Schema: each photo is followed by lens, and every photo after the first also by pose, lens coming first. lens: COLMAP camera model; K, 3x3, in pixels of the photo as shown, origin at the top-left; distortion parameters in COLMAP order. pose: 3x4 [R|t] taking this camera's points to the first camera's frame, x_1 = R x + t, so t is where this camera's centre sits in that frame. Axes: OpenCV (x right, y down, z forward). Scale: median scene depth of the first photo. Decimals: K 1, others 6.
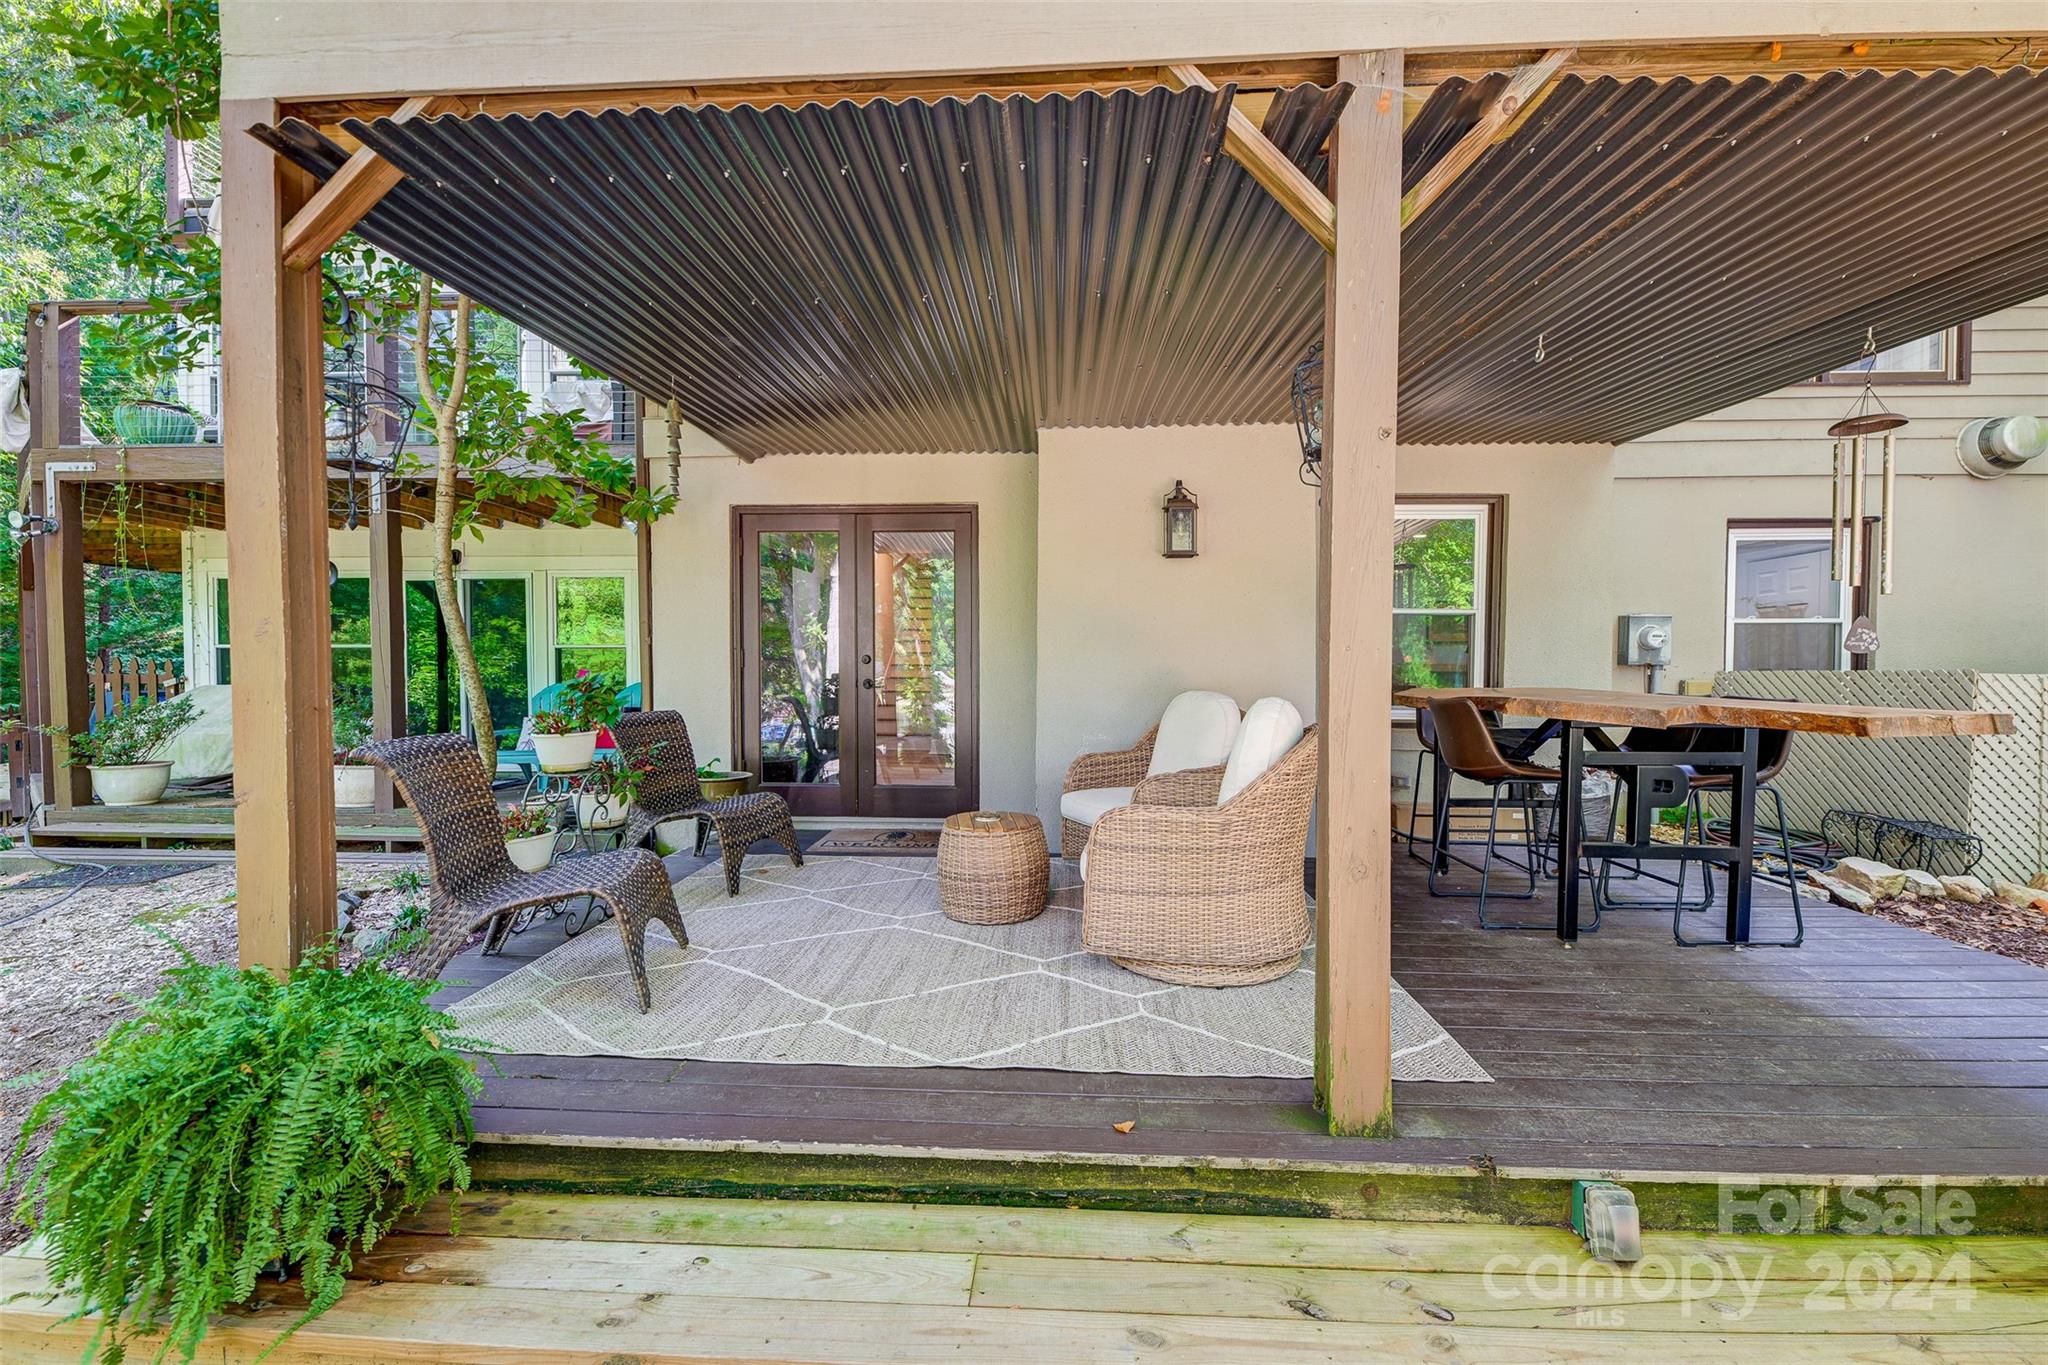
lens RADIAL K [[856.4, 0, 1024.0], [0, 856.4, 682.5], [0, 0, 1]] dist [-0.002851, -0.000677]
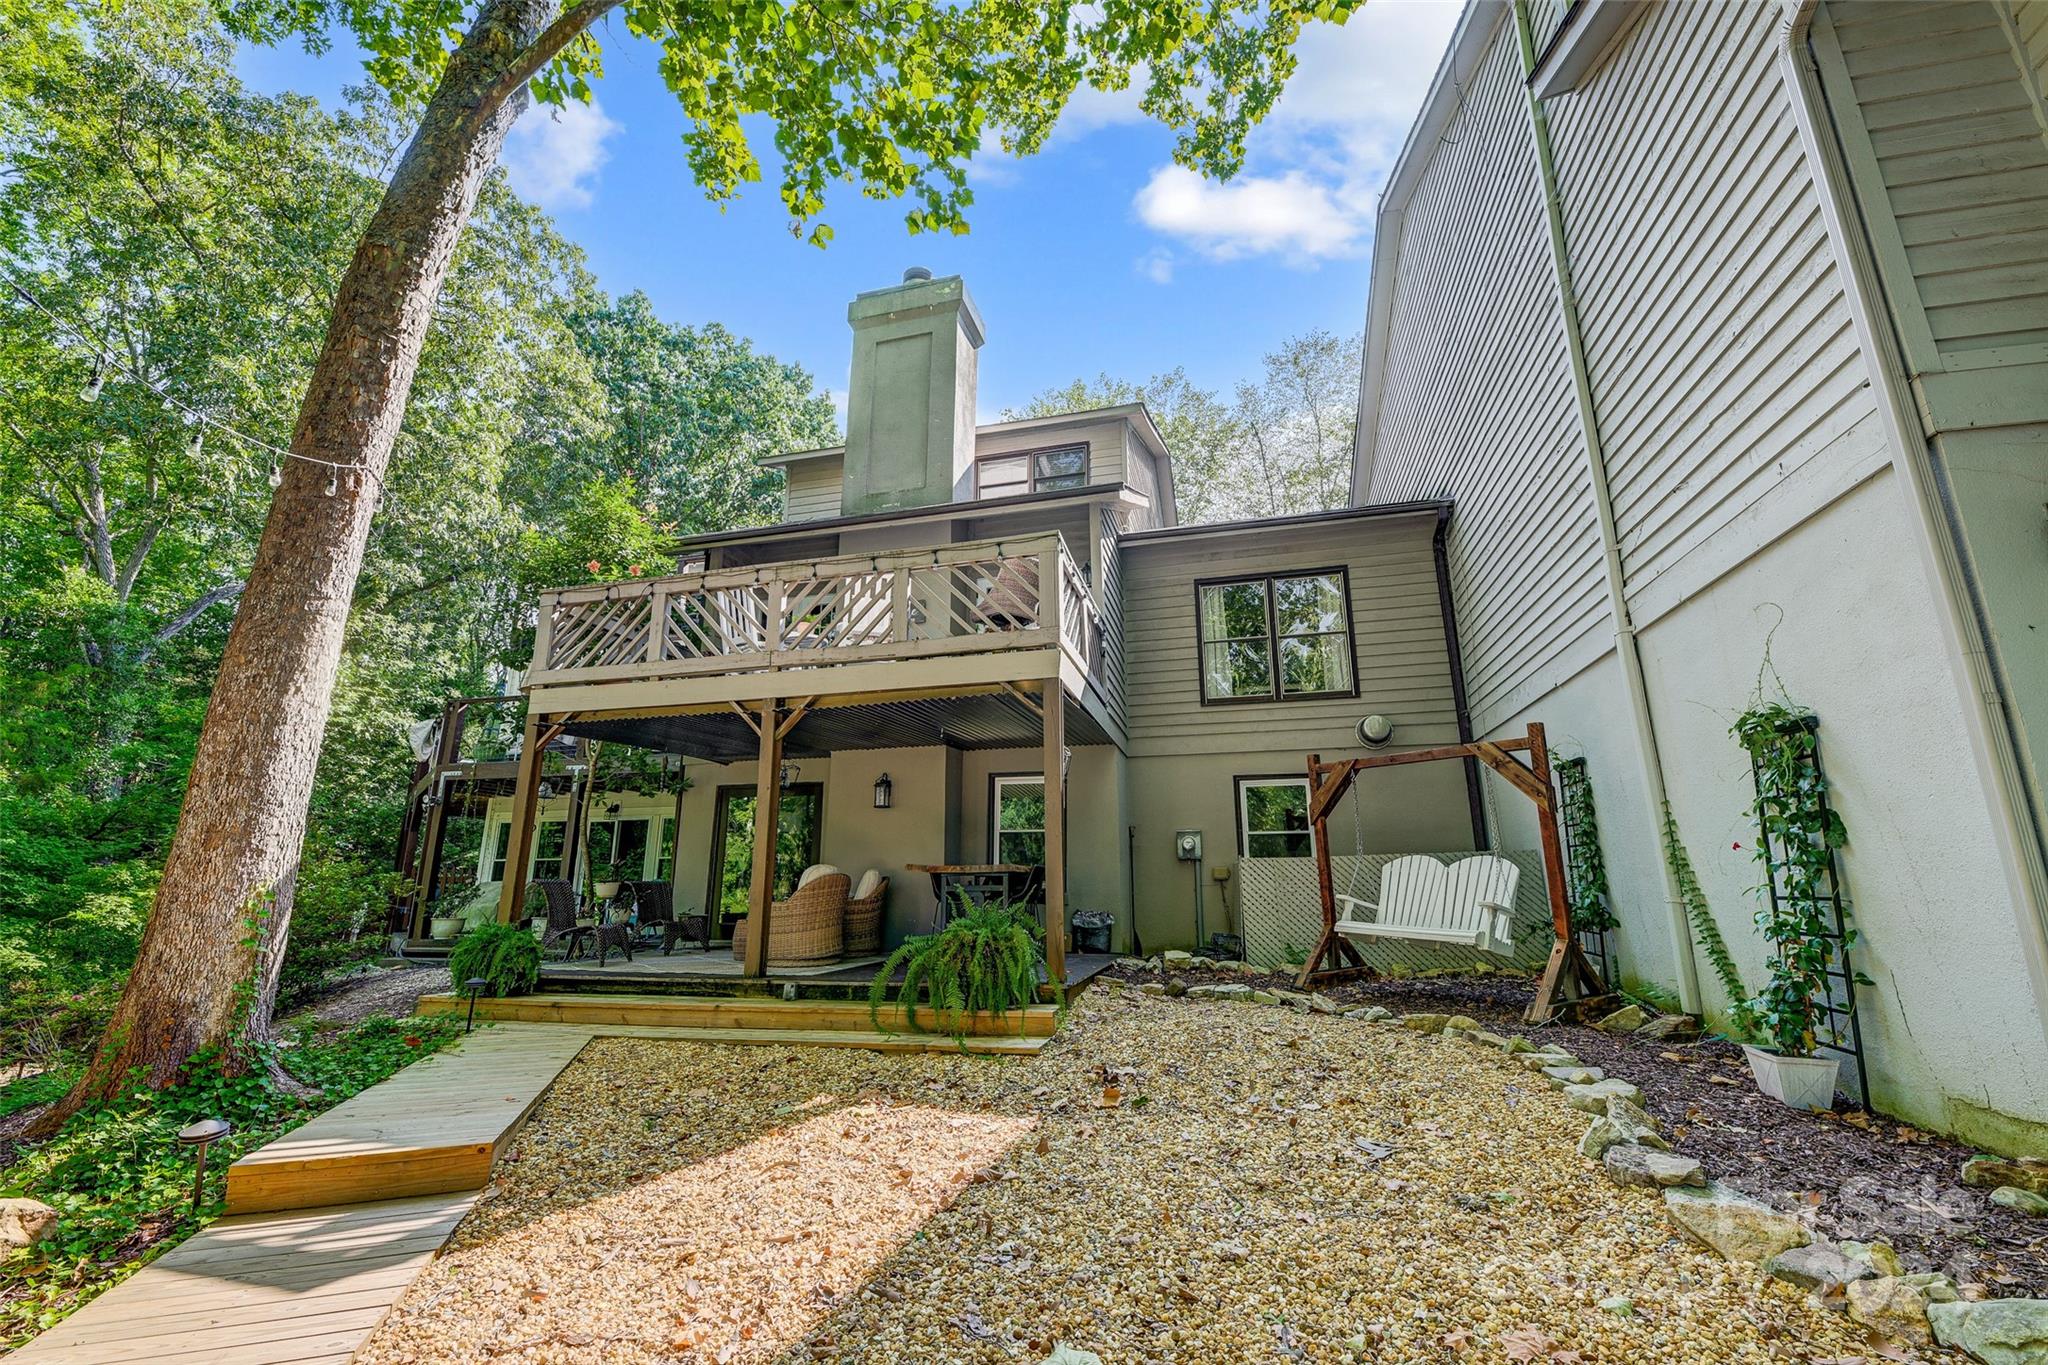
lens RADIAL K [[810.9, 0, 1024.0], [0, 810.9, 682.5], [0, 0, 1]] dist [0.000085, -0.000049]
pose [[0.982586, -0.049042, -0.179220, 0.692536], [0.000066, 0.964632, -0.263602, 0.069697], [0.185809, 0.258999, 0.947837, -0.743412]]
